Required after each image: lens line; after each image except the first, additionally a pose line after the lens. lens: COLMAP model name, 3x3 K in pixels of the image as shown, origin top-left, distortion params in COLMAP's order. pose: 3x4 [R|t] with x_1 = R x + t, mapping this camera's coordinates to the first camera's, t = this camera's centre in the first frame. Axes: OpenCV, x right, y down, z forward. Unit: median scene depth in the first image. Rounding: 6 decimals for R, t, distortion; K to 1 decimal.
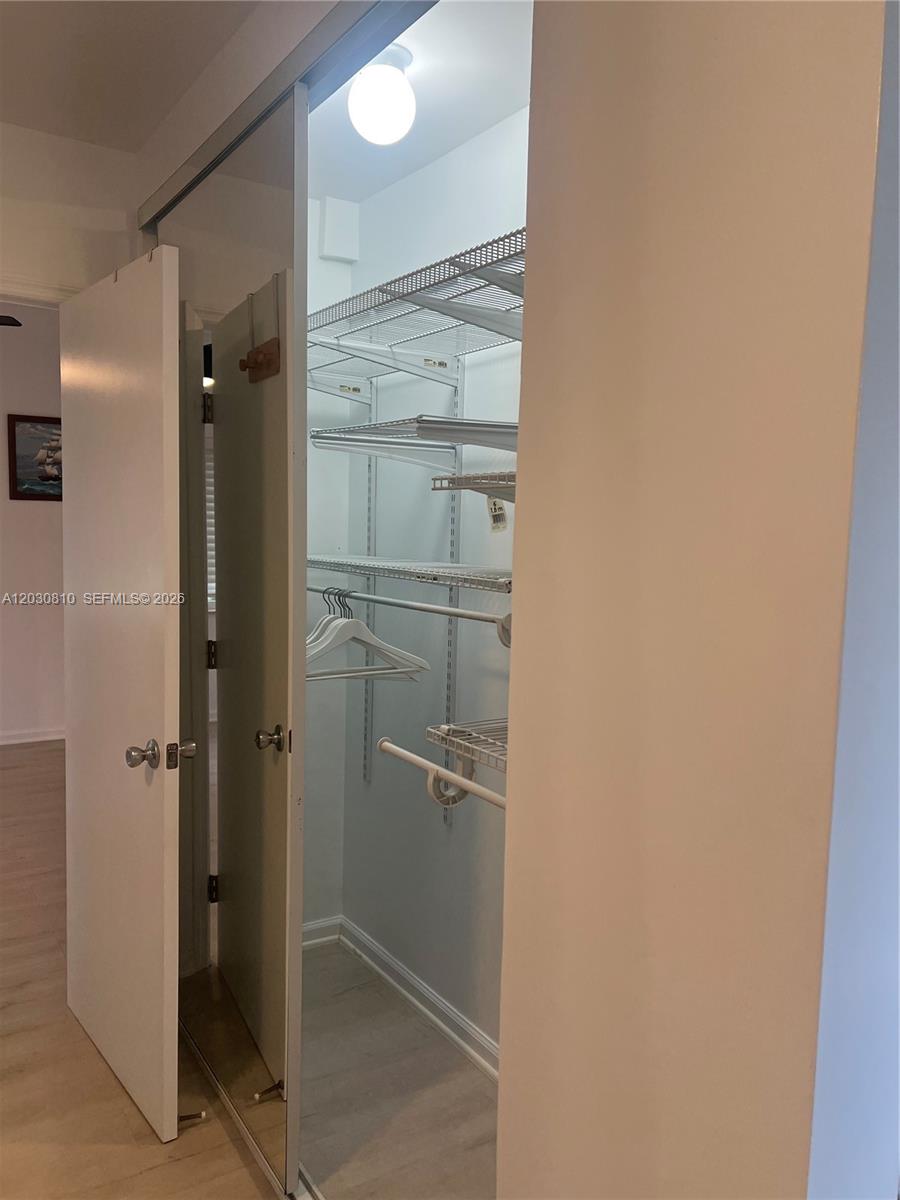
lens RADIAL K [[904.0, 0, 451.6], [0, 904.0, 609.8], [0, 0, 1]] dist [0.057452, -0.063441]
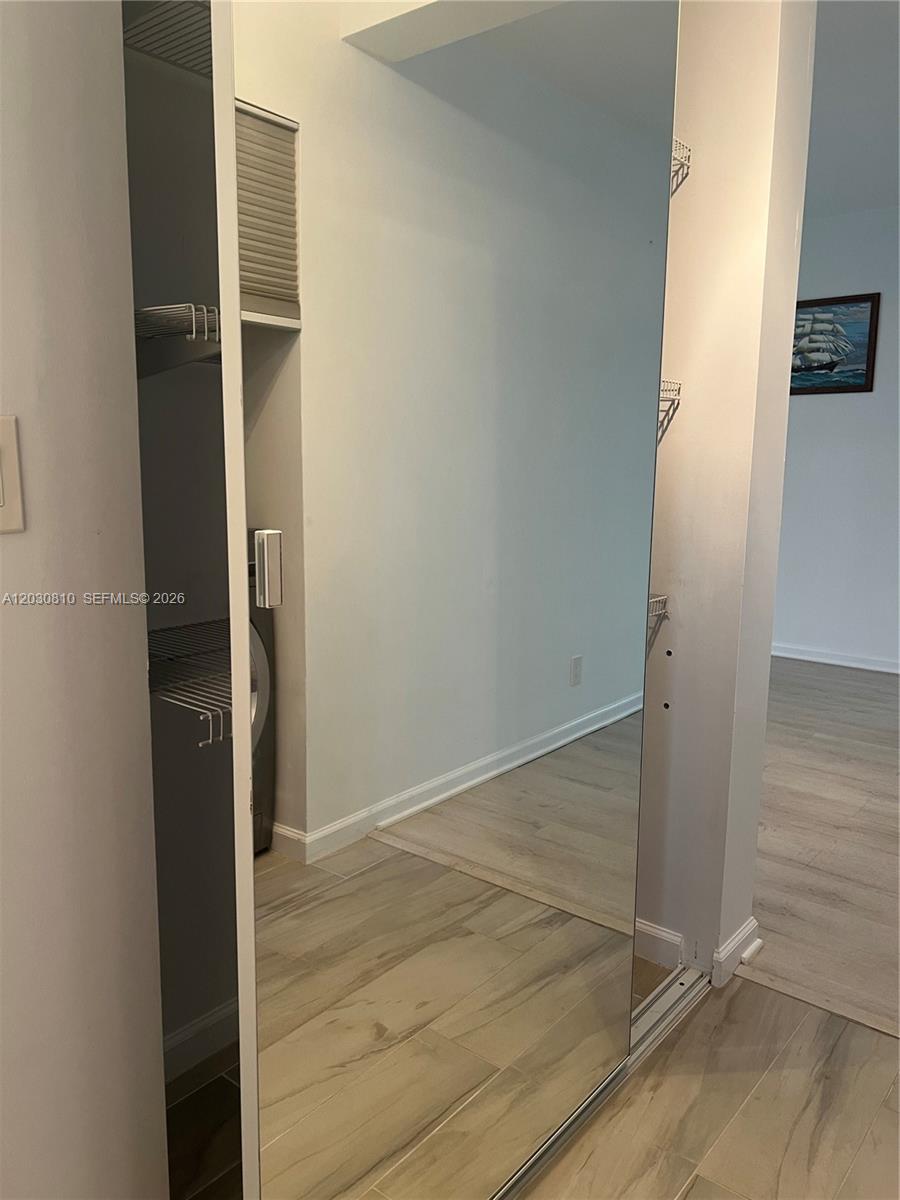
lens RADIAL K [[904.0, 0, 447.6], [0, 904.0, 606.1], [0, 0, 1]] dist [0.057452, -0.063441]
pose [[0.305530, 0.131199, -0.943100, 0.855168], [-0.085540, 0.990239, 0.110045, 0.046109], [0.948332, 0.047051, 0.313770, 0.978085]]
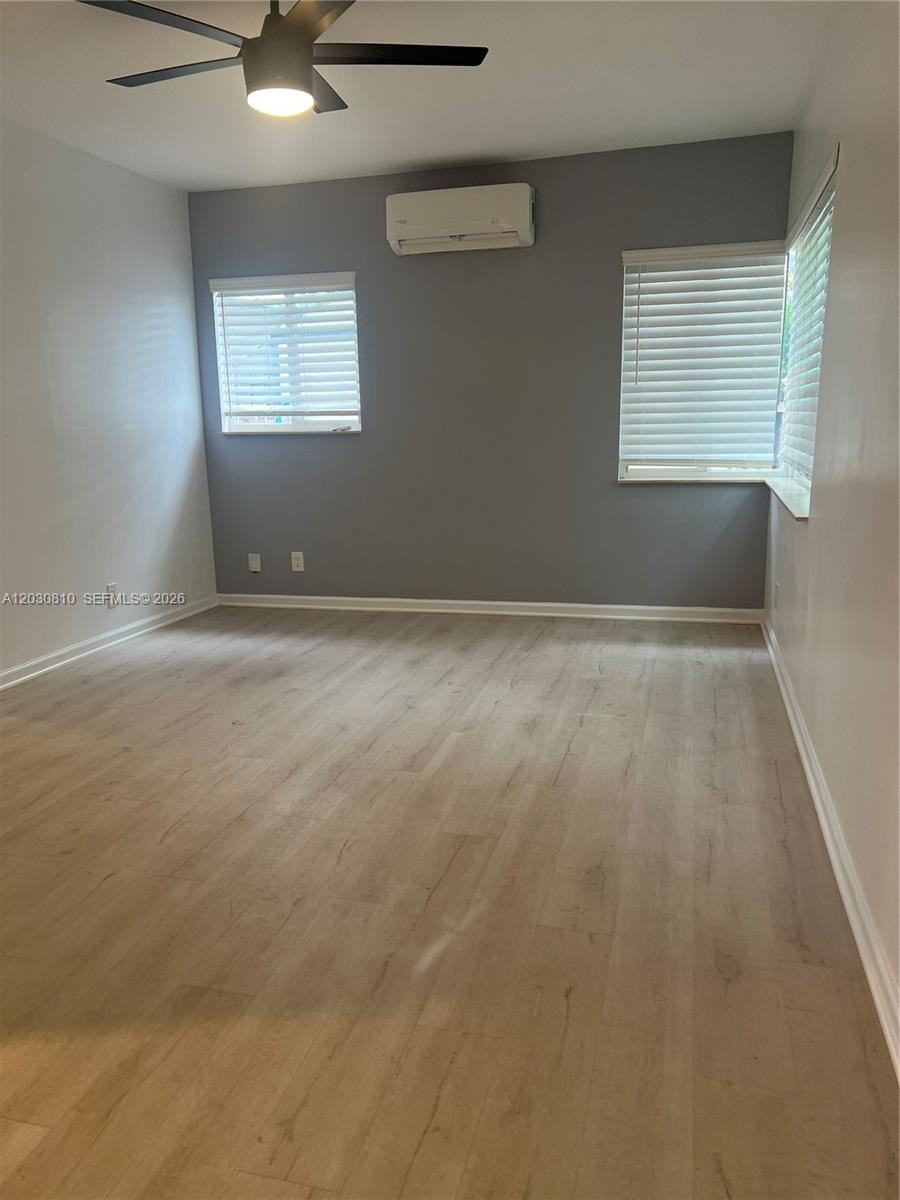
lens RADIAL K [[904.0, 0, 448.4], [0, 904.0, 602.5], [0, 0, 1]] dist [0.057452, -0.063441]
pose [[-0.743692, 0.124790, -0.656772, -0.342324], [-0.060810, 0.965723, 0.252351, -0.149810], [0.665751, 0.227609, -0.710612, 2.767846]]
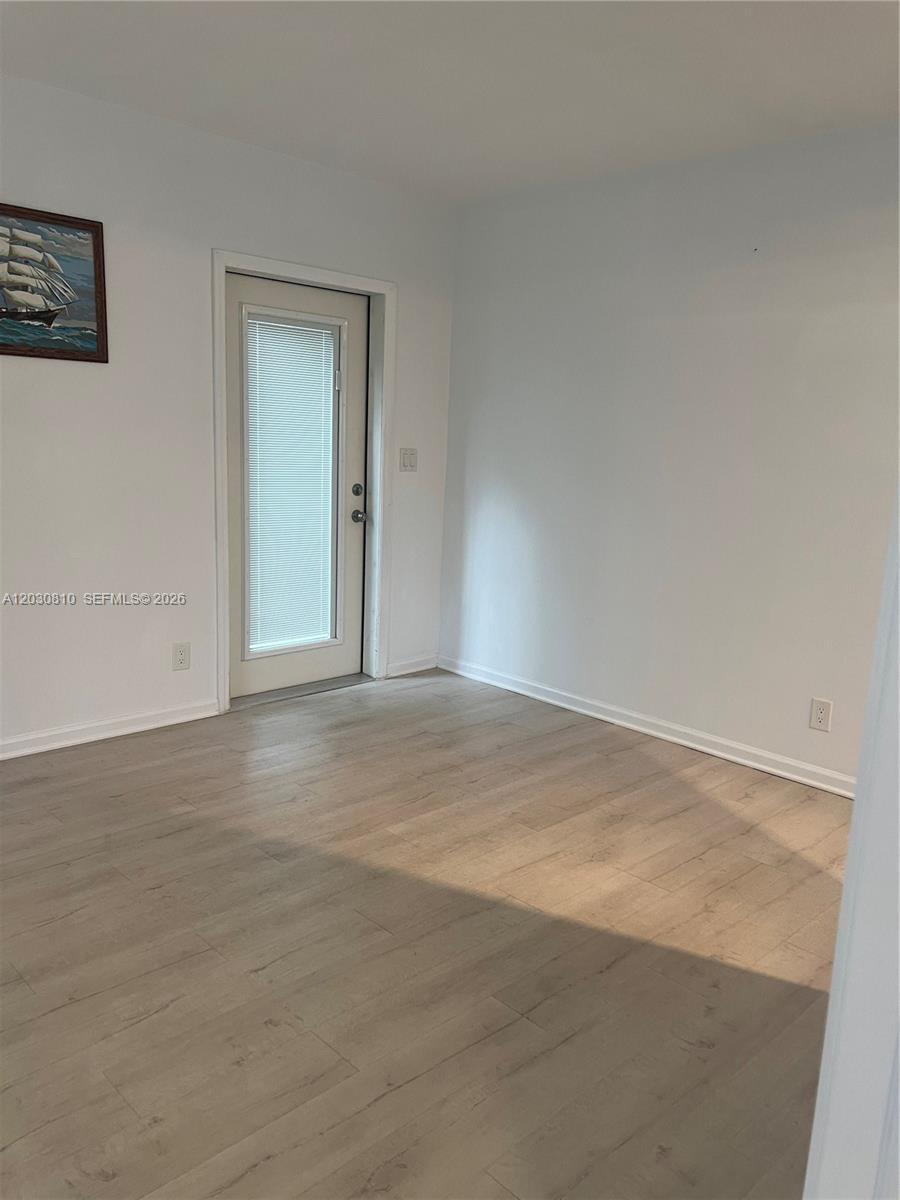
lens RADIAL K [[904.0, 0, 456.5], [0, 904.0, 607.1], [0, 0, 1]] dist [0.057452, -0.063441]
pose [[0.978973, -0.027456, 0.202134, -0.674058], [0.005729, 0.994210, 0.107298, -0.053005], [-0.203909, -0.103884, 0.973462, 0.905009]]
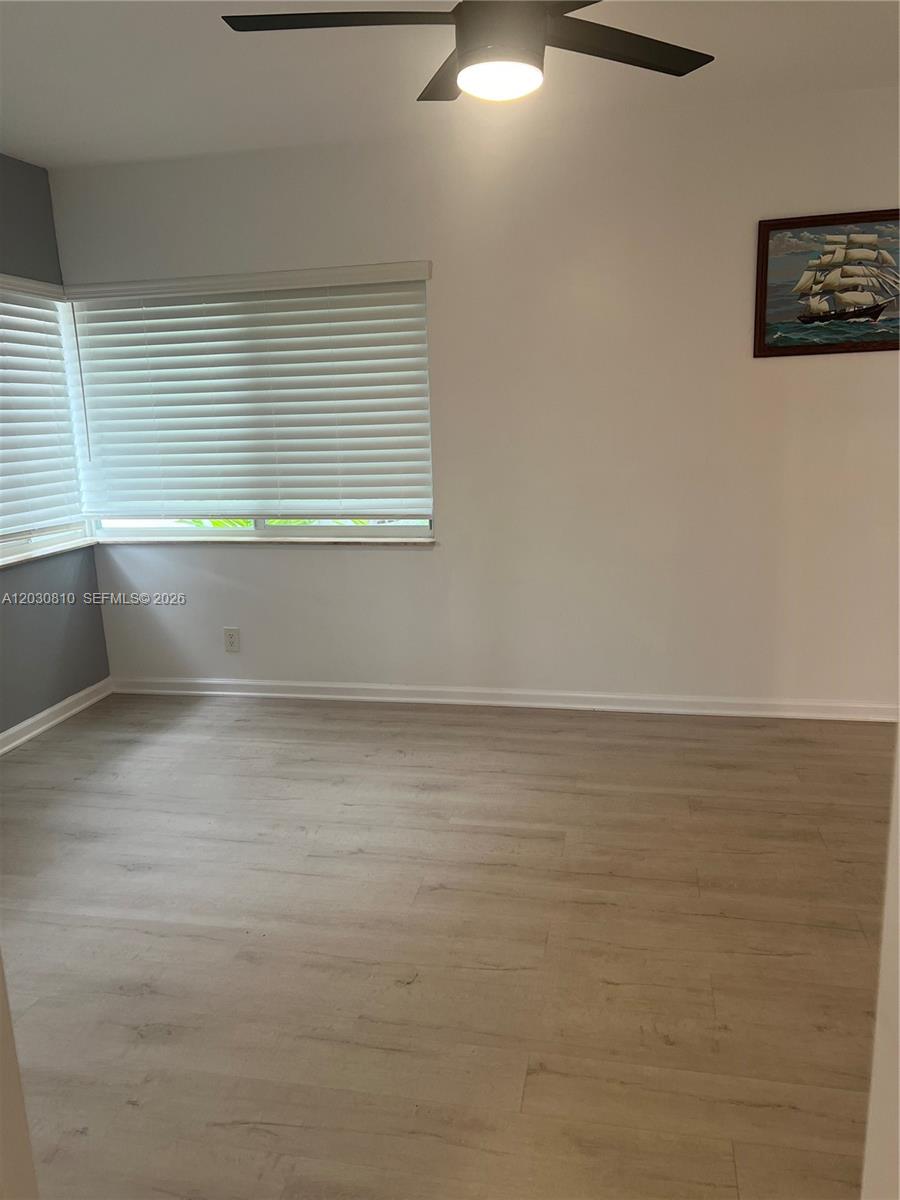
lens RADIAL K [[904.0, 0, 438.4], [0, 904.0, 608.1], [0, 0, 1]] dist [0.057452, -0.063441]
pose [[0.707990, 0.101874, -0.698836, -0.400535], [-0.012169, 0.991154, 0.132160, -0.062318], [0.706118, -0.085064, 0.702966, 0.872297]]
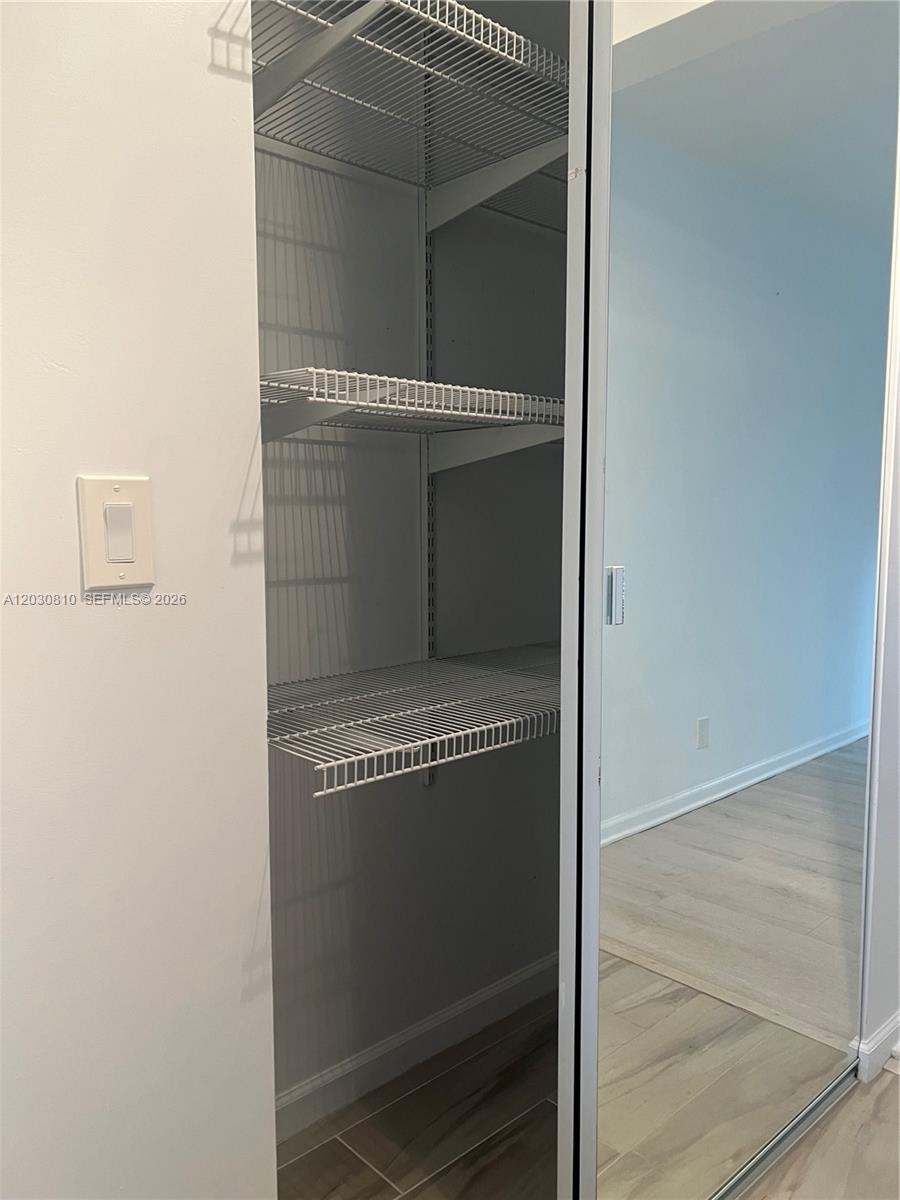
lens RADIAL K [[904.0, 0, 423.8], [0, 904.0, 607.2], [0, 0, 1]] dist [0.057452, -0.063441]
pose [[0.158362, 0.074357, -0.984577, 0.861522], [-0.084163, 0.994548, 0.061573, 0.047344], [0.983788, 0.073115, 0.163757, 0.968227]]
